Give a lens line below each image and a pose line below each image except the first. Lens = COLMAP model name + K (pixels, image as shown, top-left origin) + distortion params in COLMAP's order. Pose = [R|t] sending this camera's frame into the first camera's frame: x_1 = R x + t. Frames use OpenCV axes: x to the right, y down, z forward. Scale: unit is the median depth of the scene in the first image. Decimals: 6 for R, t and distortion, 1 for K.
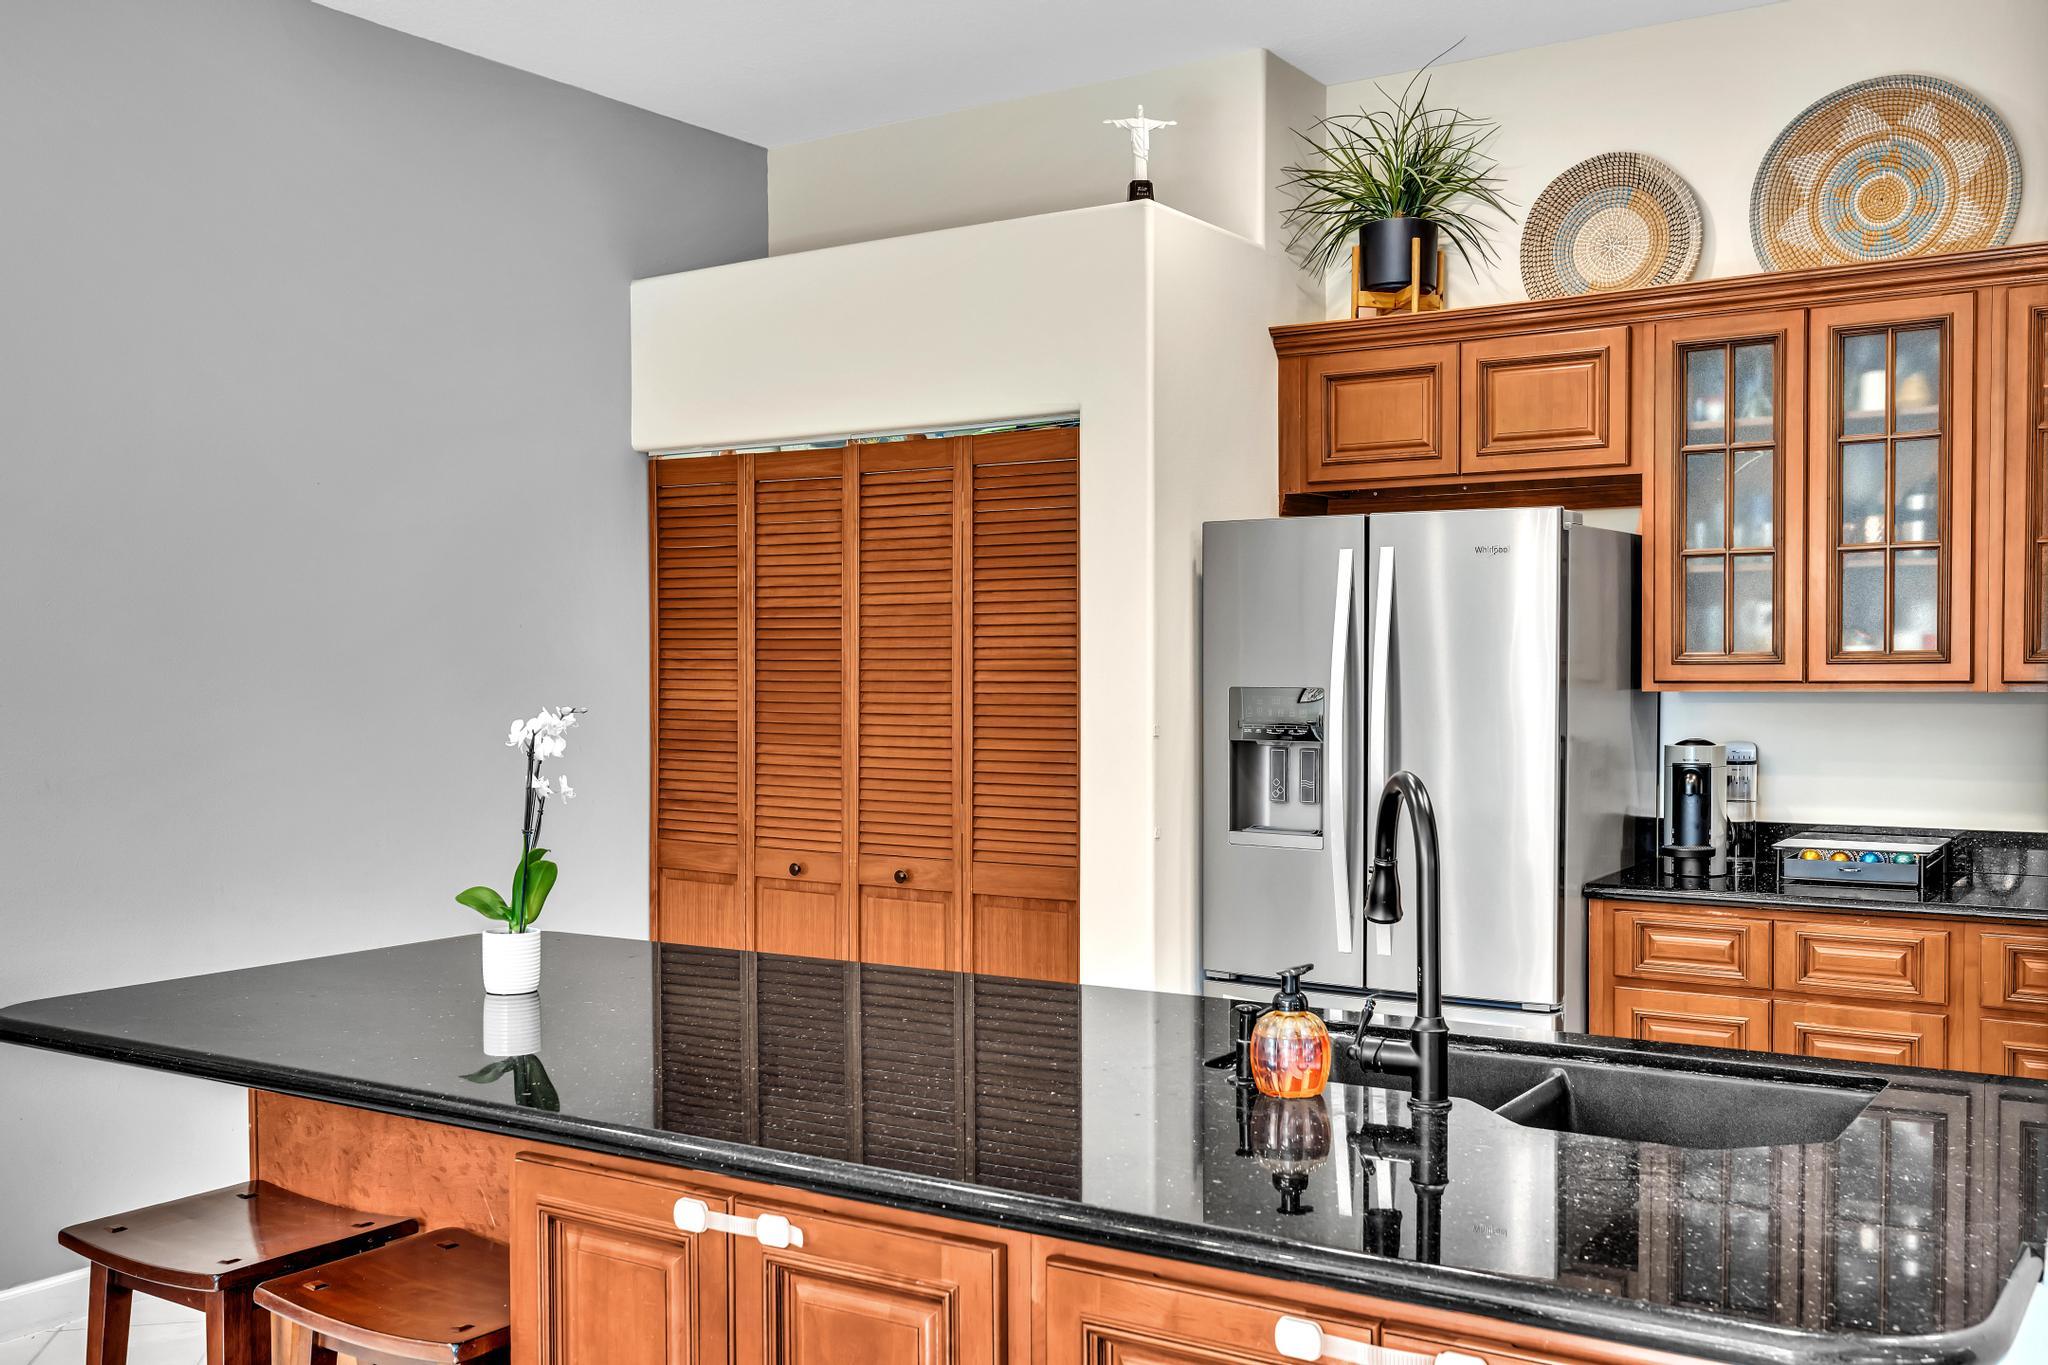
lens RADIAL K [[1951.8, 0, 1012.5], [0, 1951.8, 713.3], [0, 0, 1]] dist [0.015571, 0.000000]
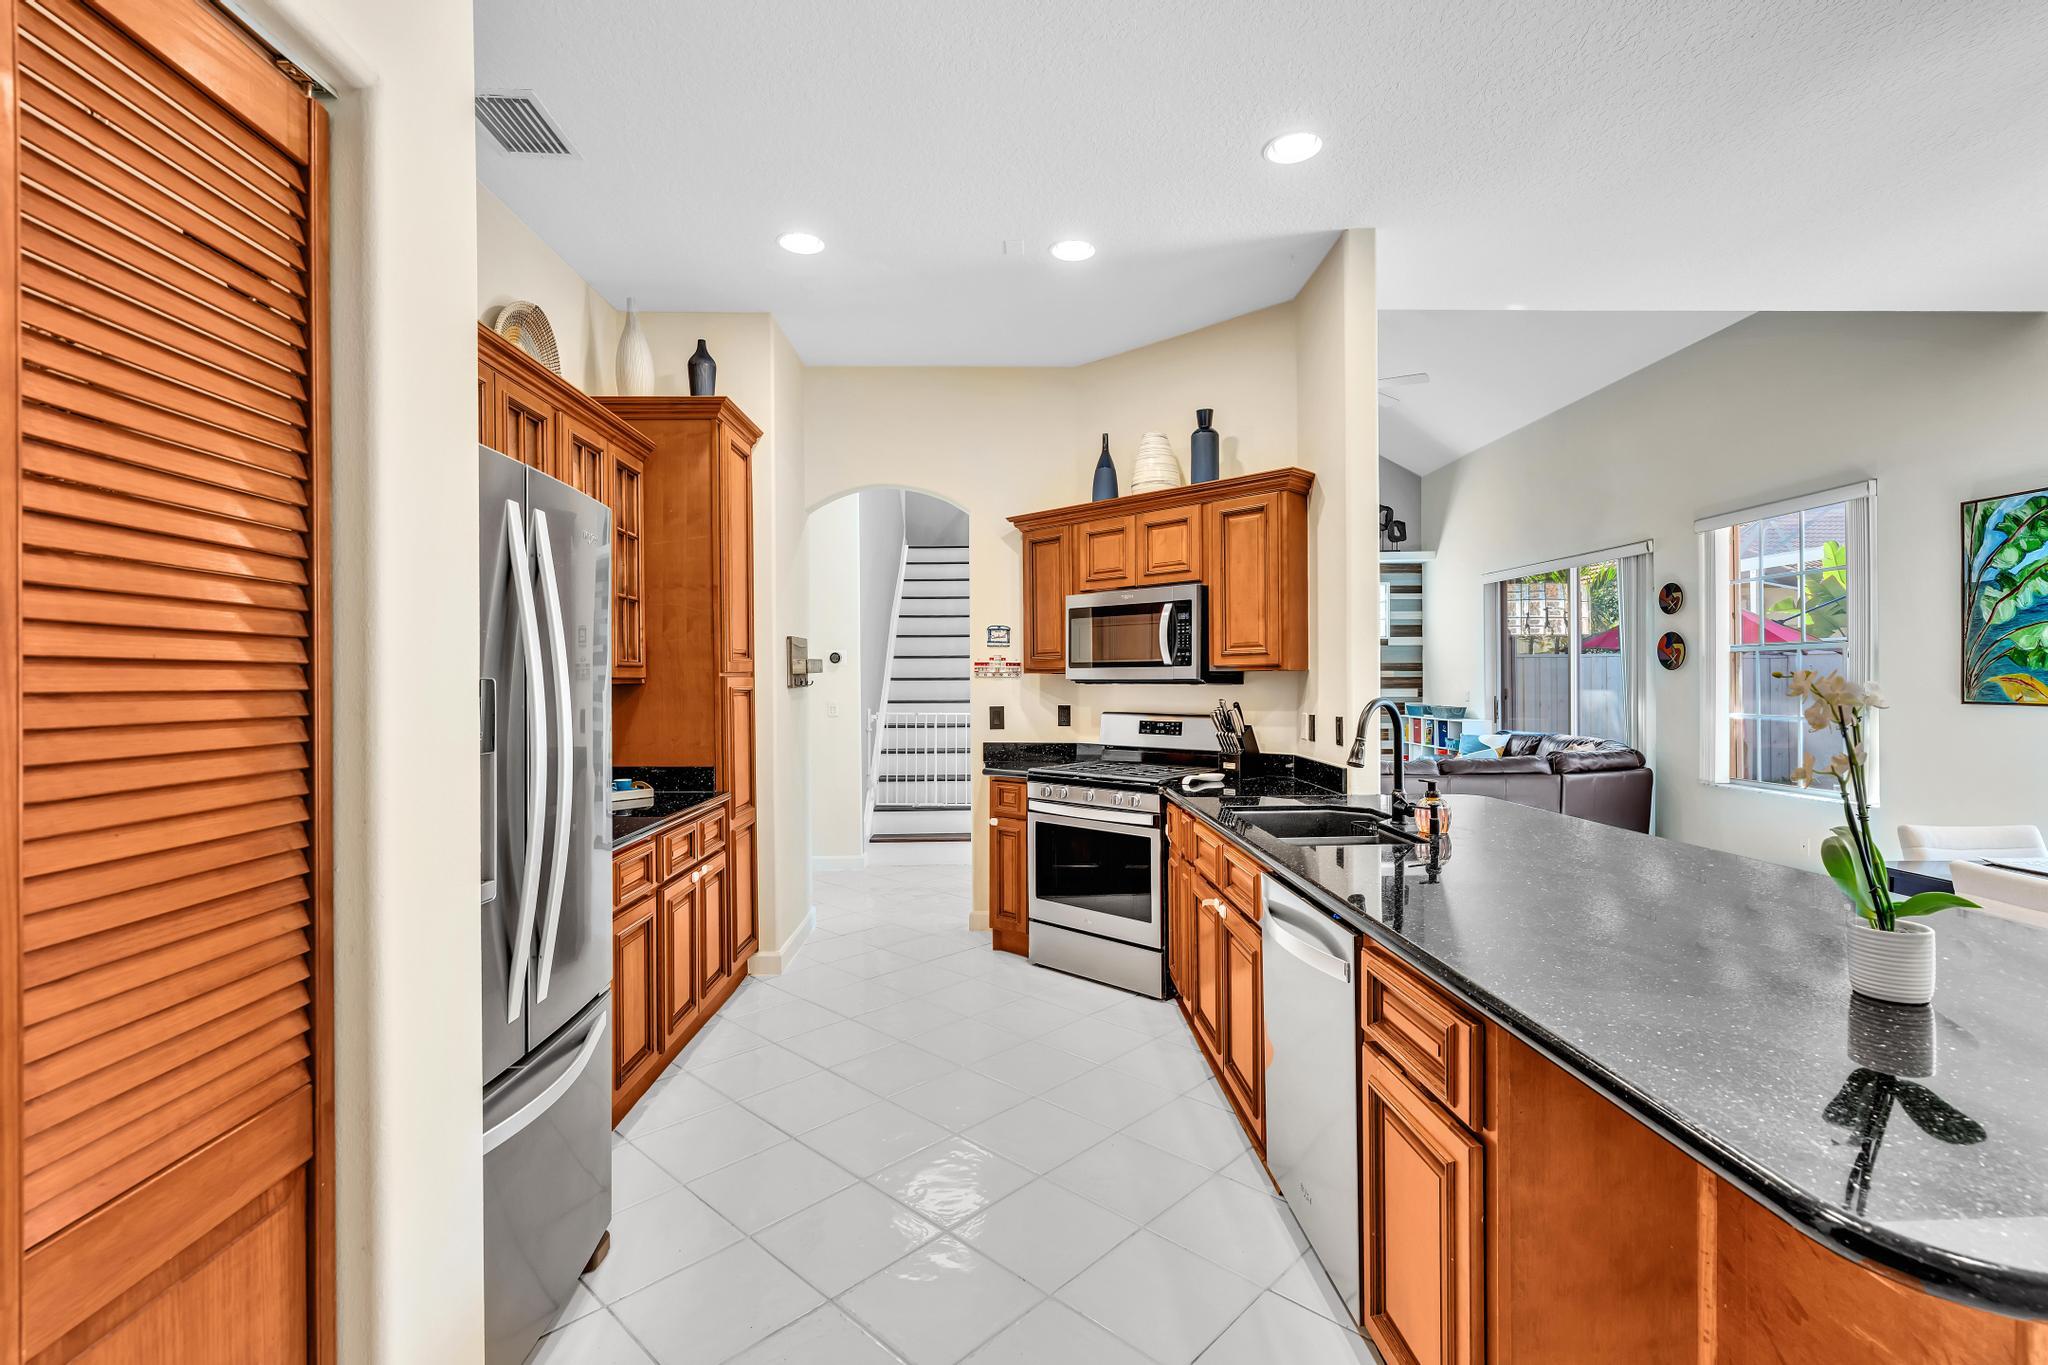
lens RADIAL K [[918.9, 0, 1027.4], [0, 918.9, 686.7], [0, 0, 1]] dist [-0.002434, 0.001477]
pose [[-0.580980, 0.005110, 0.813902, -0.234453], [0.033360, 0.999290, 0.017539, -0.008976], [-0.813234, 0.037341, -0.580737, 0.996554]]
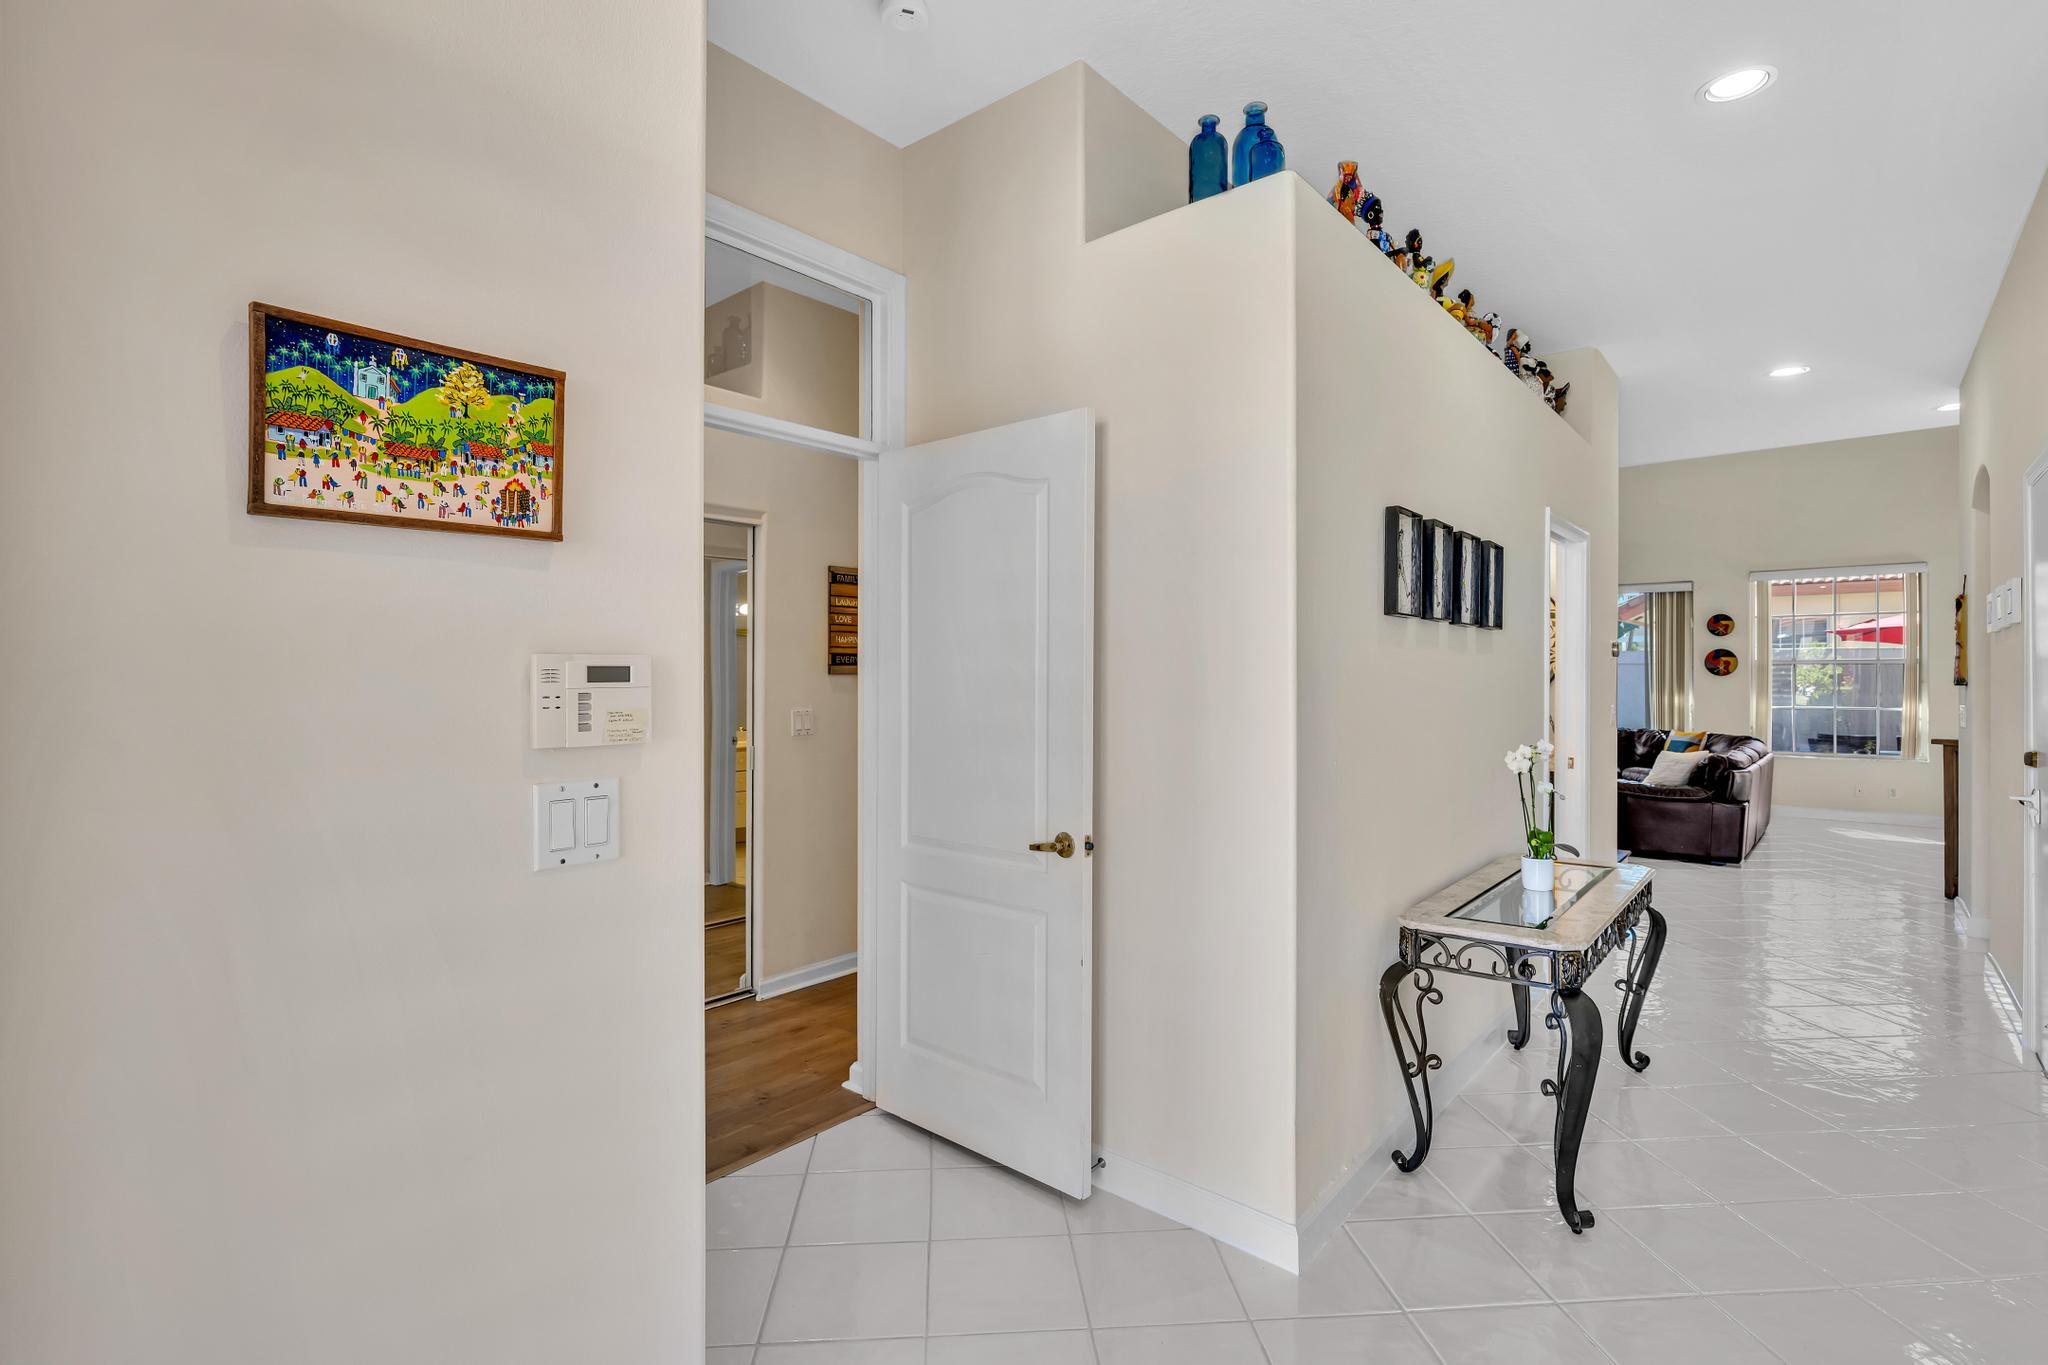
lens RADIAL K [[918.9, 0, 1055.8], [0, 918.9, 673.6], [0, 0, 1]] dist [-0.002434, 0.001477]
pose [[-0.992455, 0.002562, 0.122585, 1.491161], [0.005705, 0.999664, 0.025300, -0.039209], [-0.122479, 0.025809, -0.992135, 1.508326]]
